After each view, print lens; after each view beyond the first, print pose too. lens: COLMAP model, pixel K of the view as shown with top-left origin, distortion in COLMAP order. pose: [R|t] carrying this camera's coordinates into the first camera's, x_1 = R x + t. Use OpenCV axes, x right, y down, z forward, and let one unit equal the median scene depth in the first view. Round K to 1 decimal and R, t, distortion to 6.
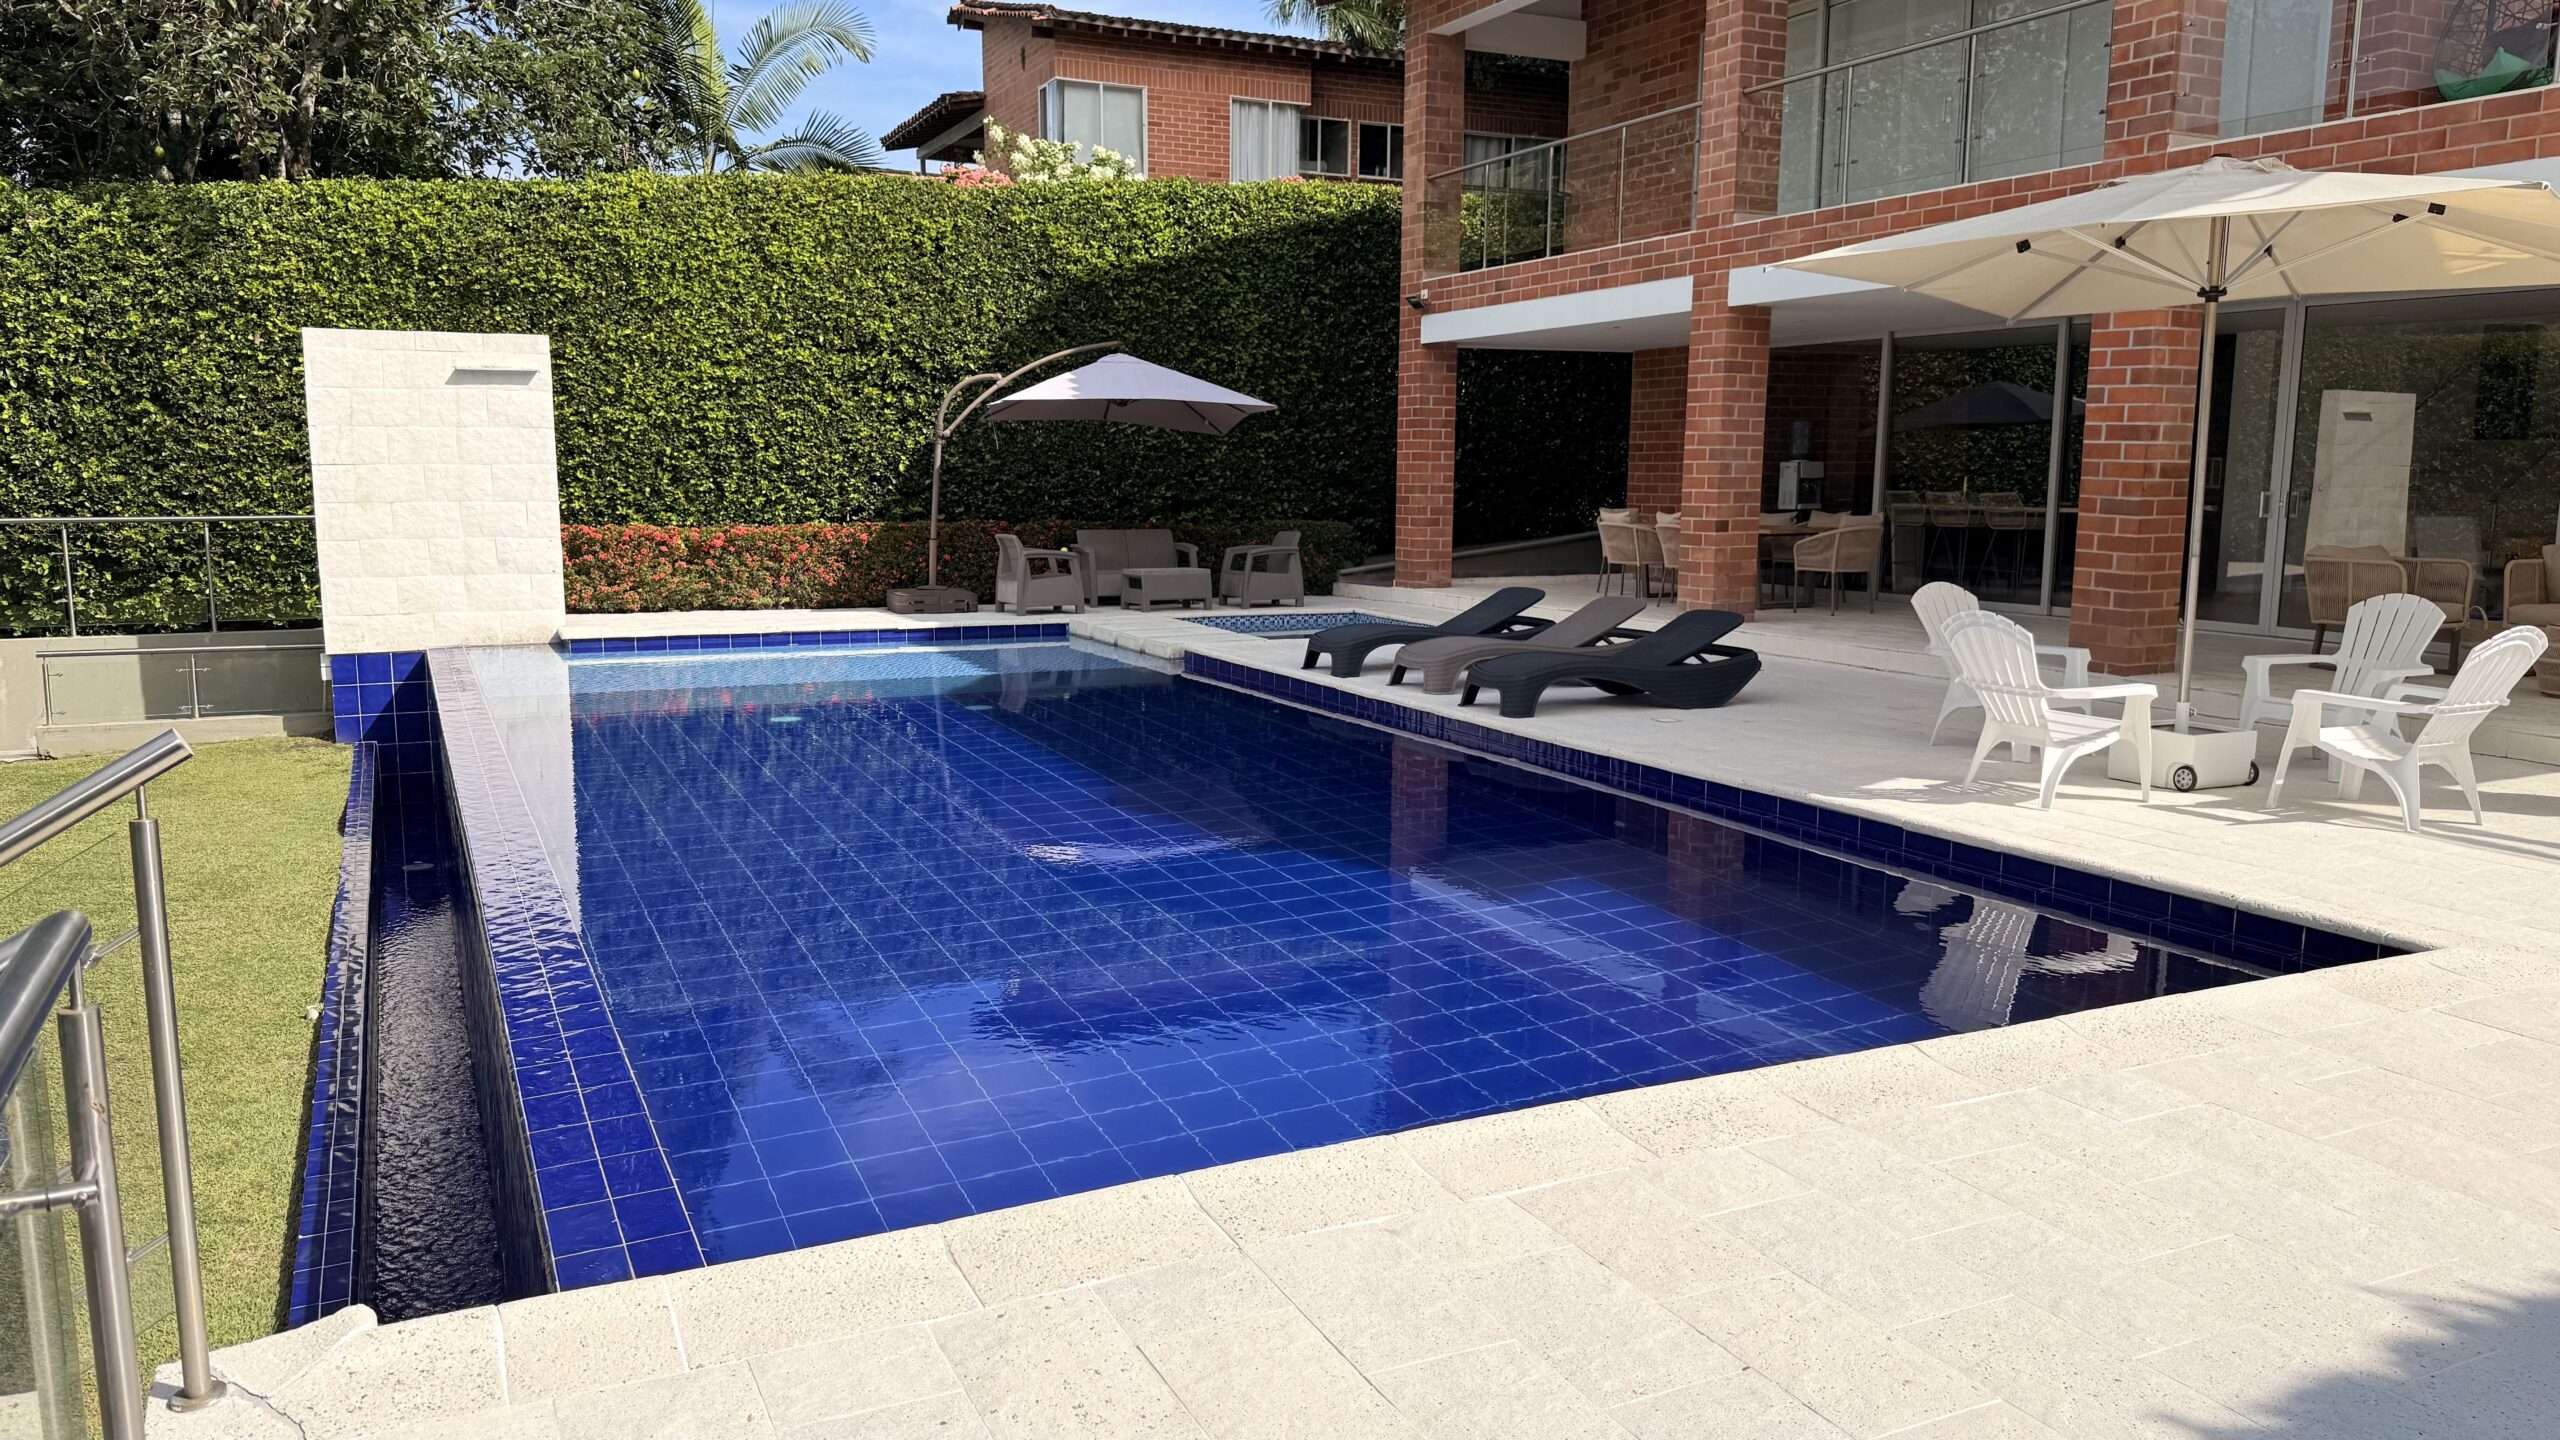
lens RADIAL K [[1792.9, 0, 1268.9], [0, 1792.9, 739.7], [0, 0, 1]] dist [0.078566, -0.113265]
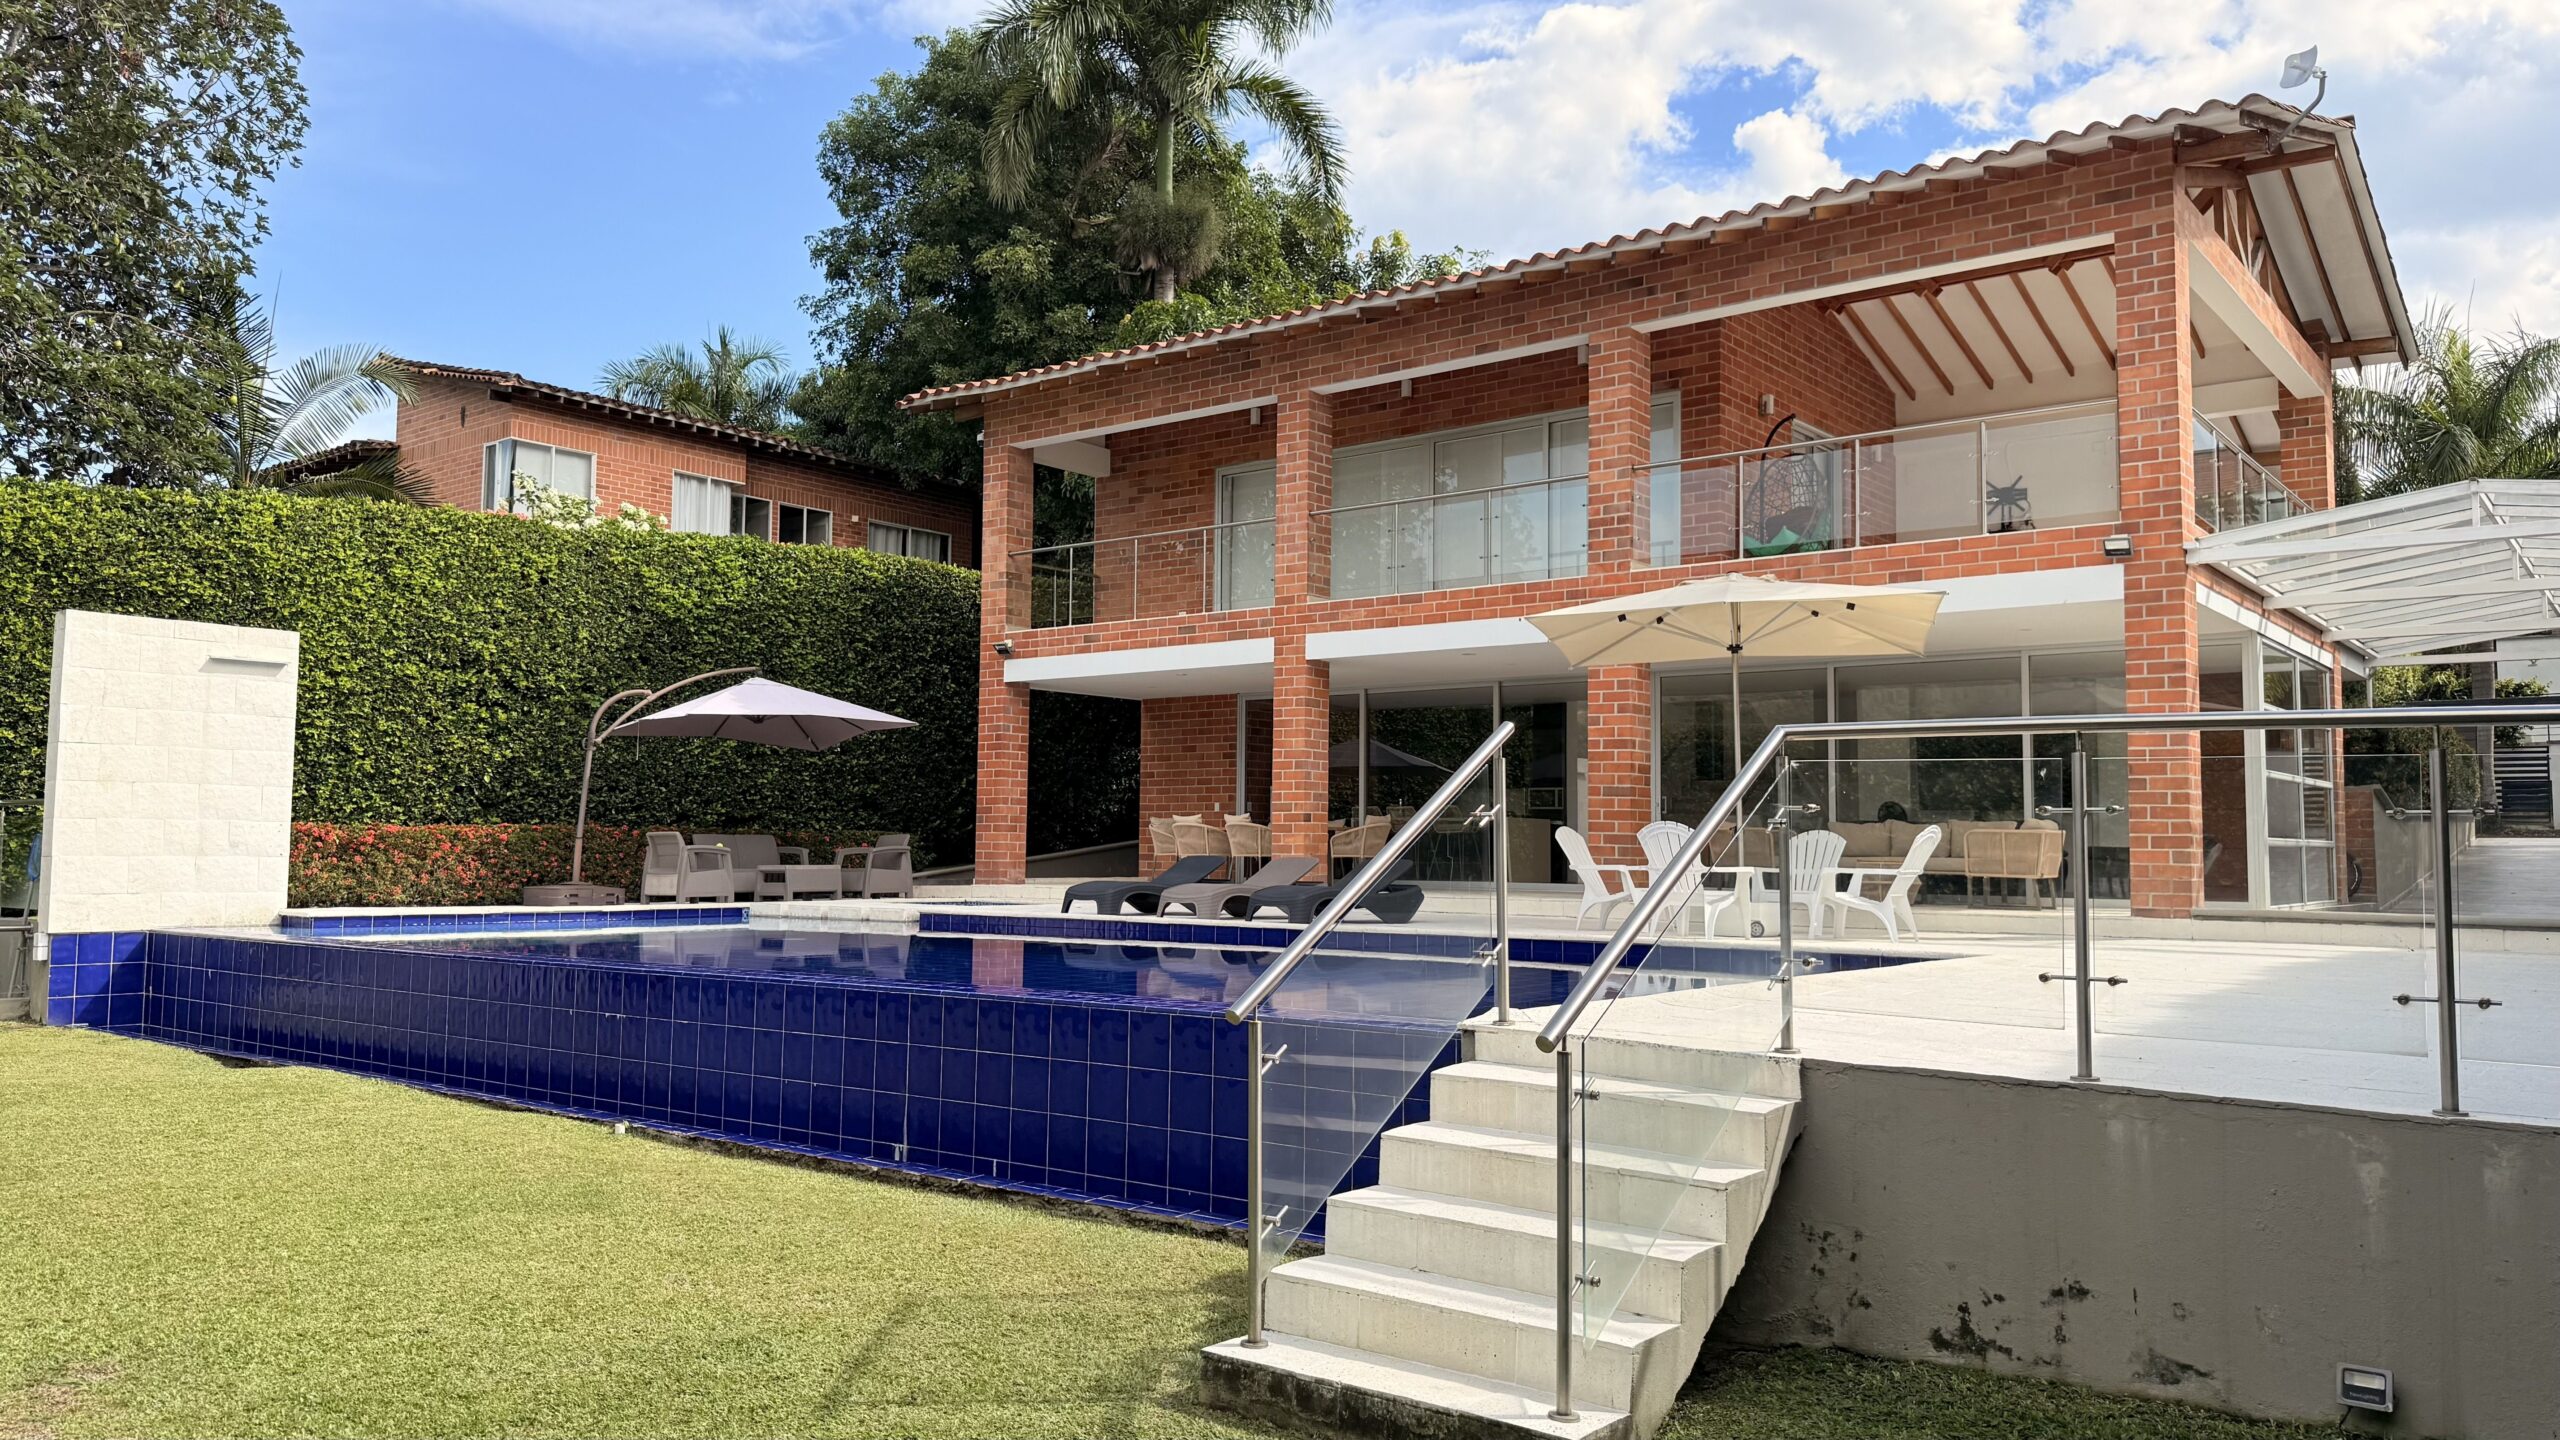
lens RADIAL K [[1792.9, 0, 1274.7], [0, 1792.9, 726.8], [0, 0, 1]] dist [0.078566, -0.113265]
pose [[0.897716, 0.033424, 0.439305, -0.292853], [0.063043, 0.977112, -0.203170, 0.069150], [-0.436041, 0.210084, 0.875062, -0.138350]]
